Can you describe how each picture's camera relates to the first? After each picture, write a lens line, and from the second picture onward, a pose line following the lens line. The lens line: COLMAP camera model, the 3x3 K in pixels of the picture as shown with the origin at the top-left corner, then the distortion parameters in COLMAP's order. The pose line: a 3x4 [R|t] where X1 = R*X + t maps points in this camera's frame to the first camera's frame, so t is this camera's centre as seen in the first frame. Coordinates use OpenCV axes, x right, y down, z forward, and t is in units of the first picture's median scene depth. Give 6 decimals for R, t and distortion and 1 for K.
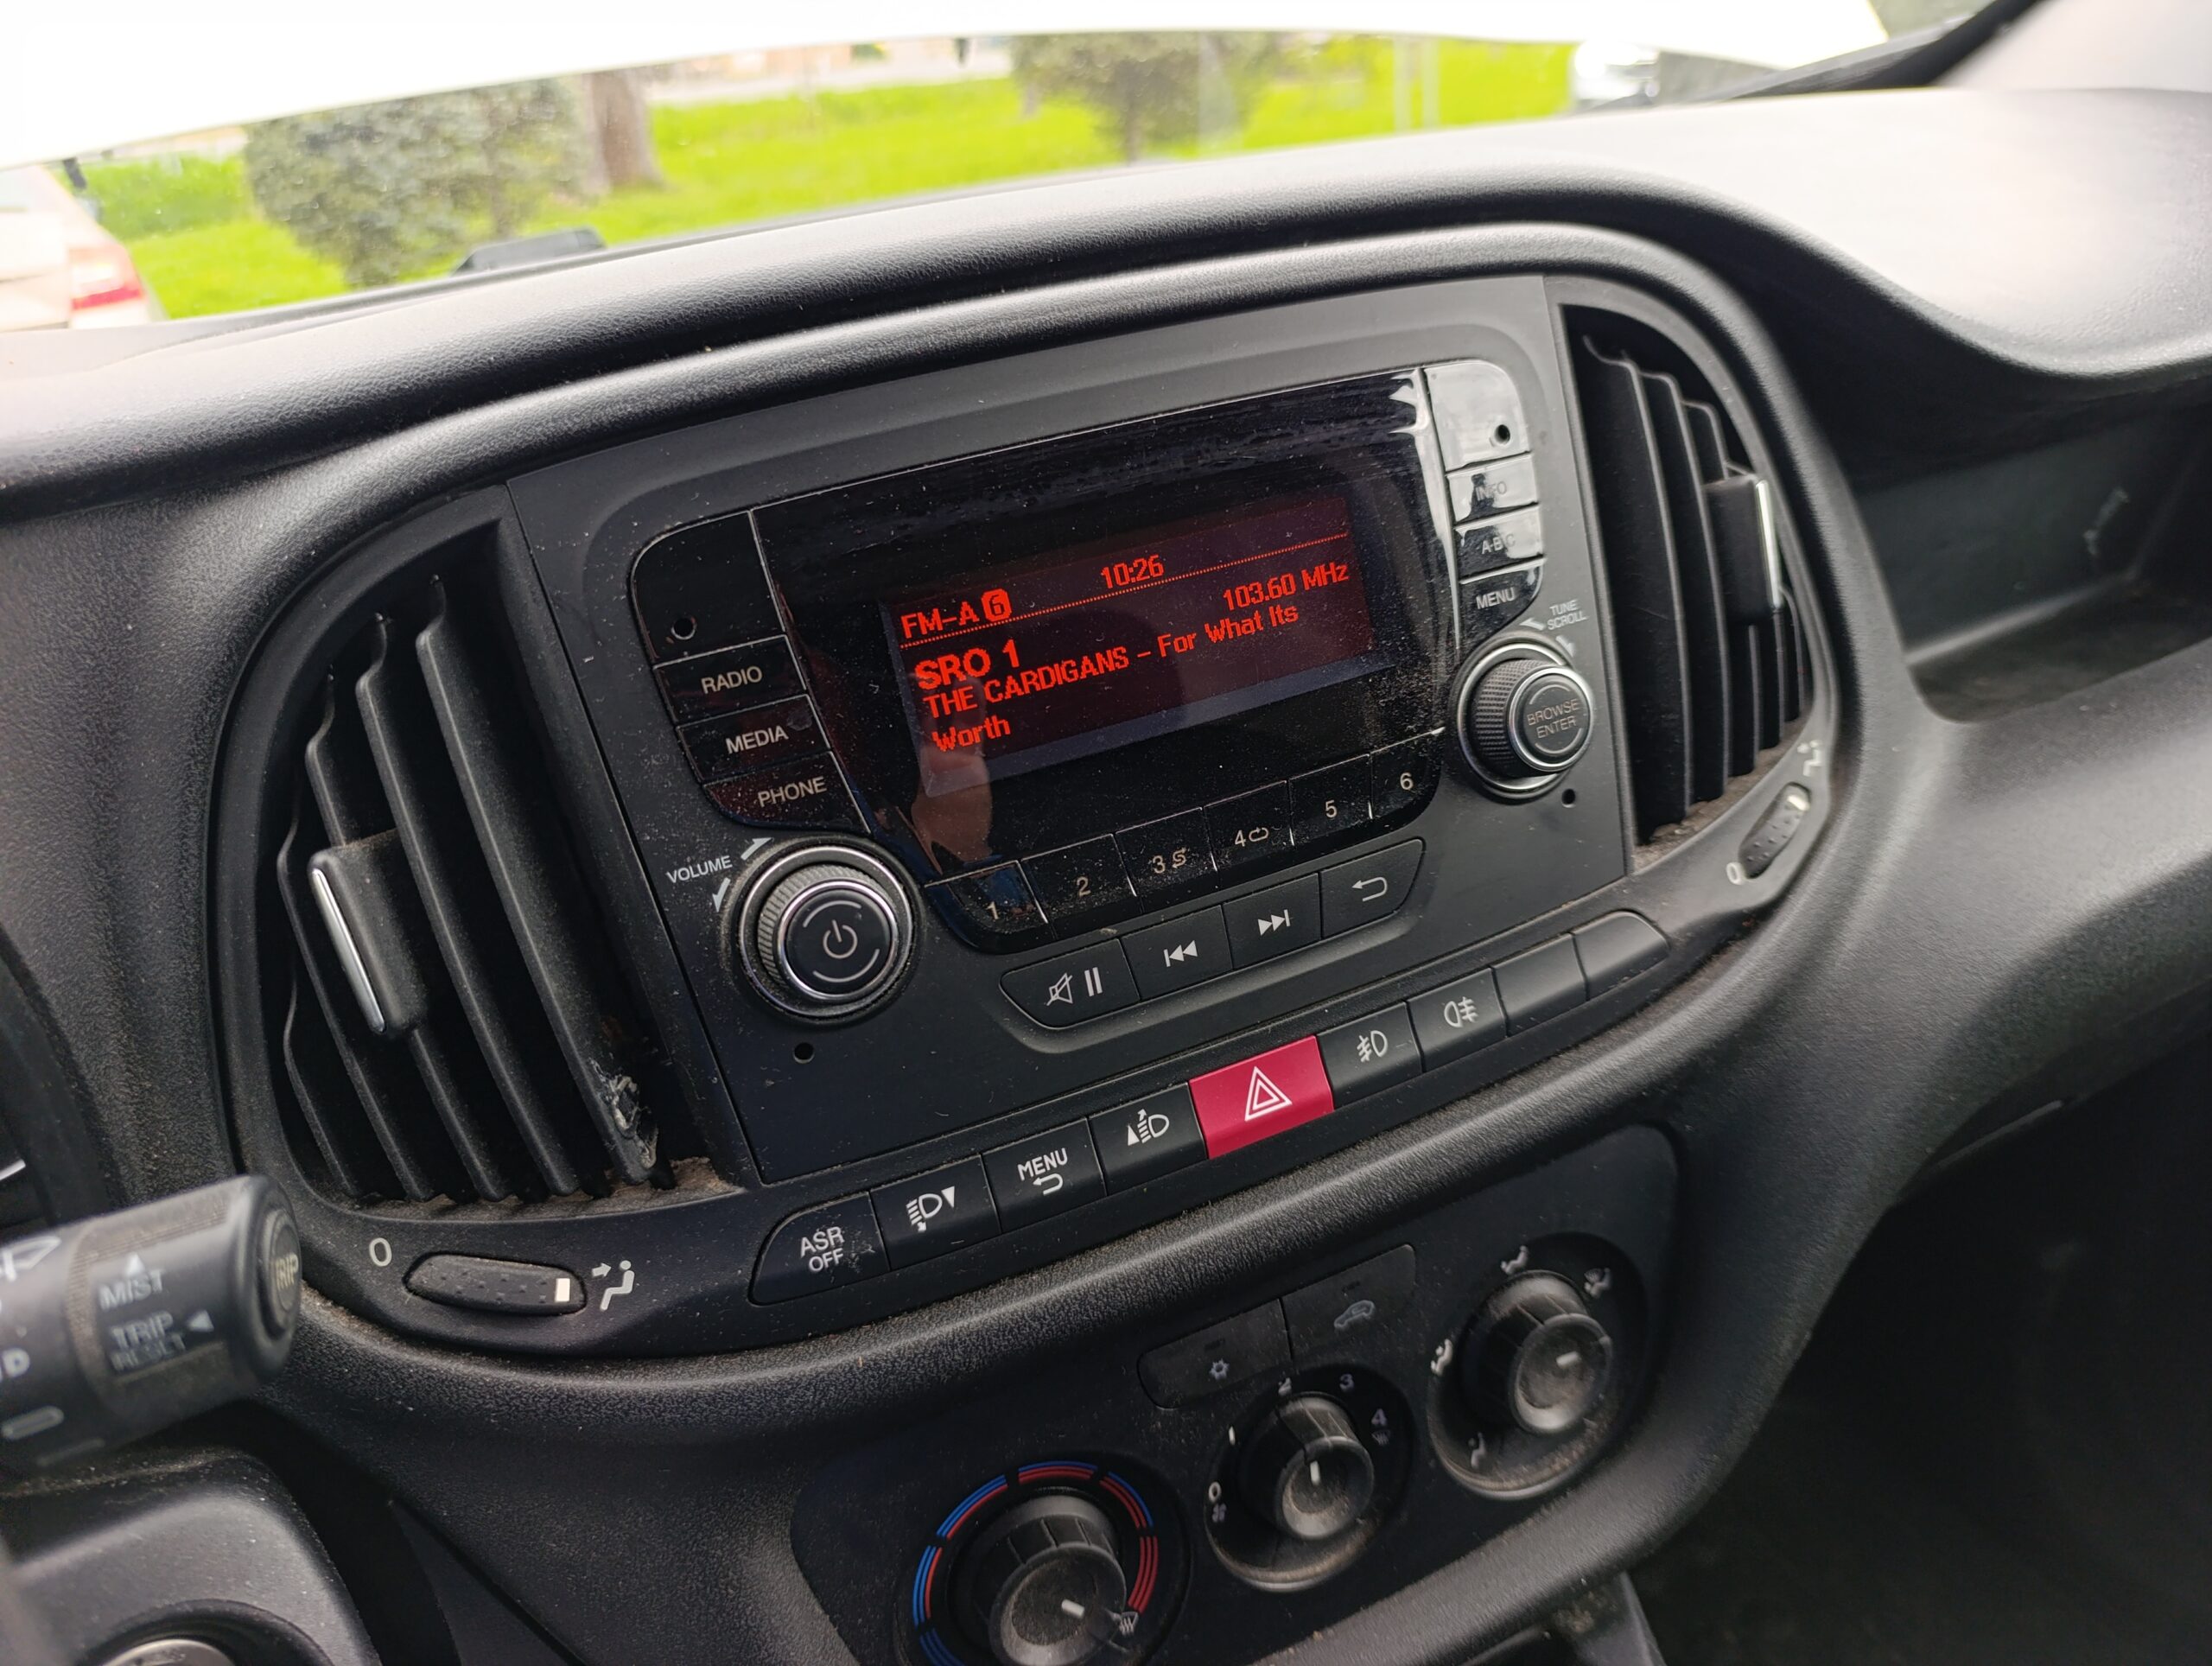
lens RADIAL K [[1524.8, 0, 1146.5], [0, 1524.8, 832.2], [0, 0, 1]] dist [0.010220, -0.037557]
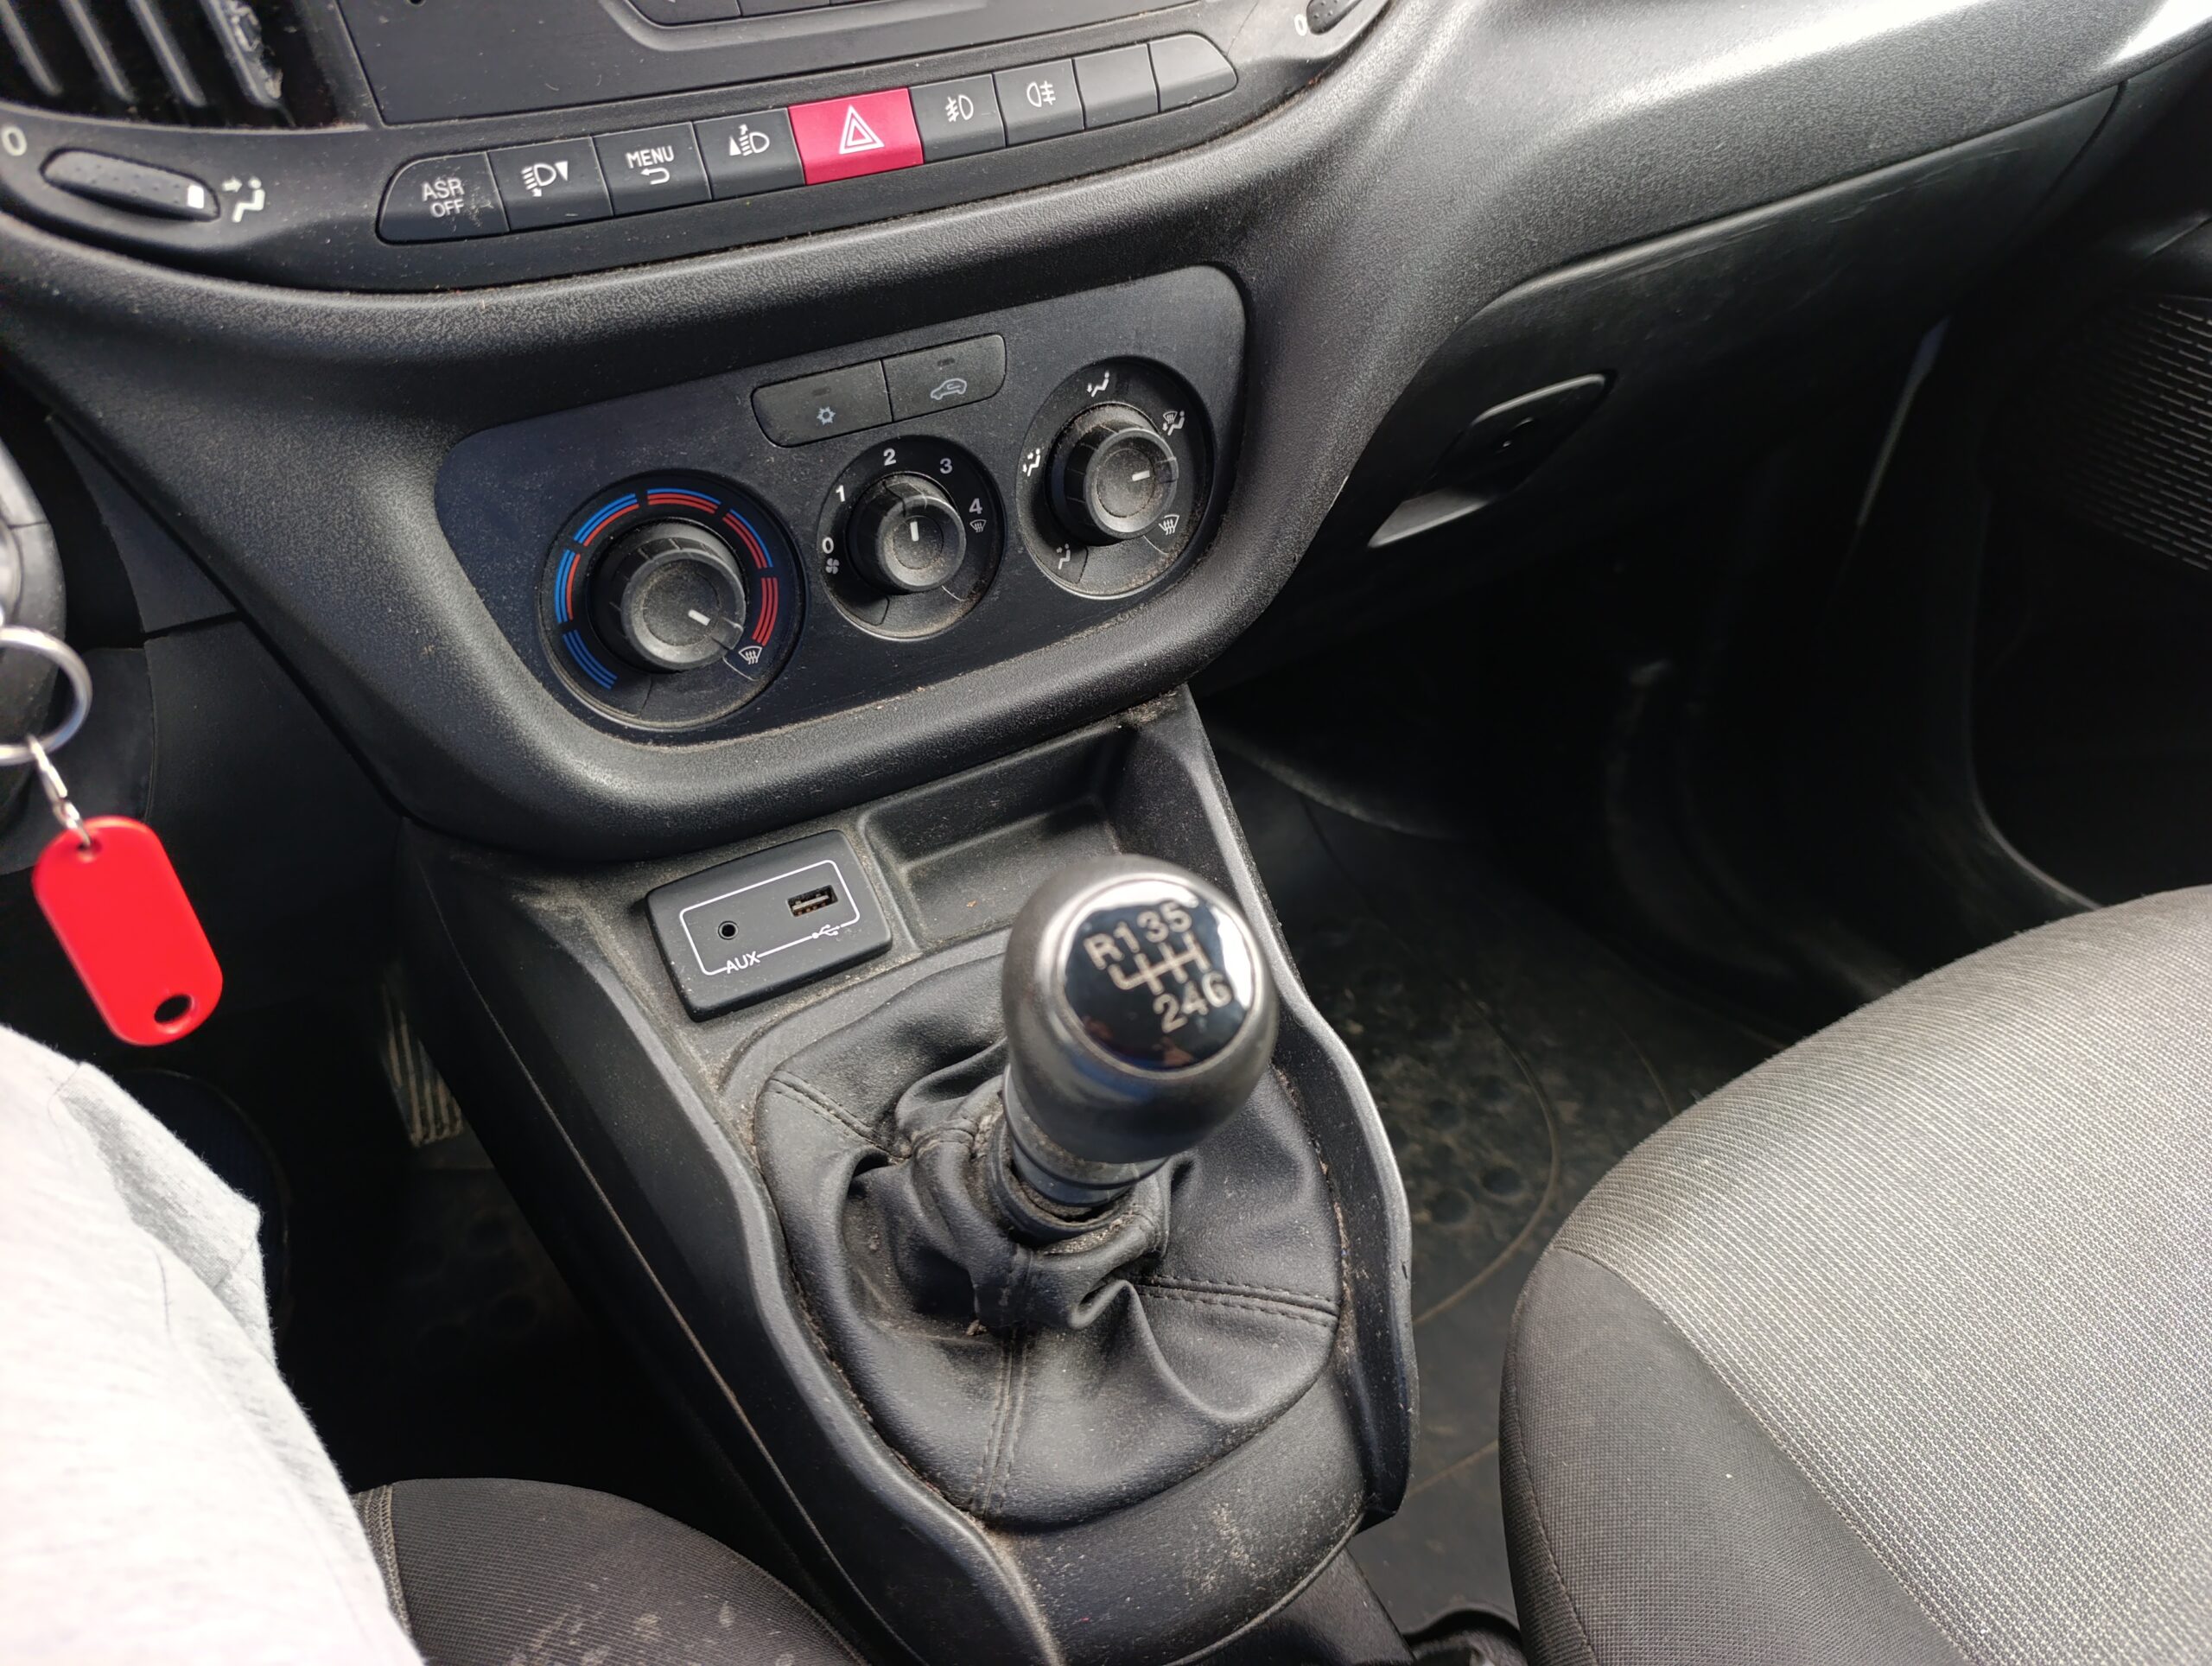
lens RADIAL K [[1493.8, 0, 1110.9], [0, 1493.8, 823.5], [0, 0, 1]] dist [0.010397, -0.016167]
pose [[0.992109, 0.015431, 0.124423, 0.130988], [-0.039556, 0.980237, 0.193832, 0.444400], [-0.118973, -0.197224, 0.973113, -0.199651]]
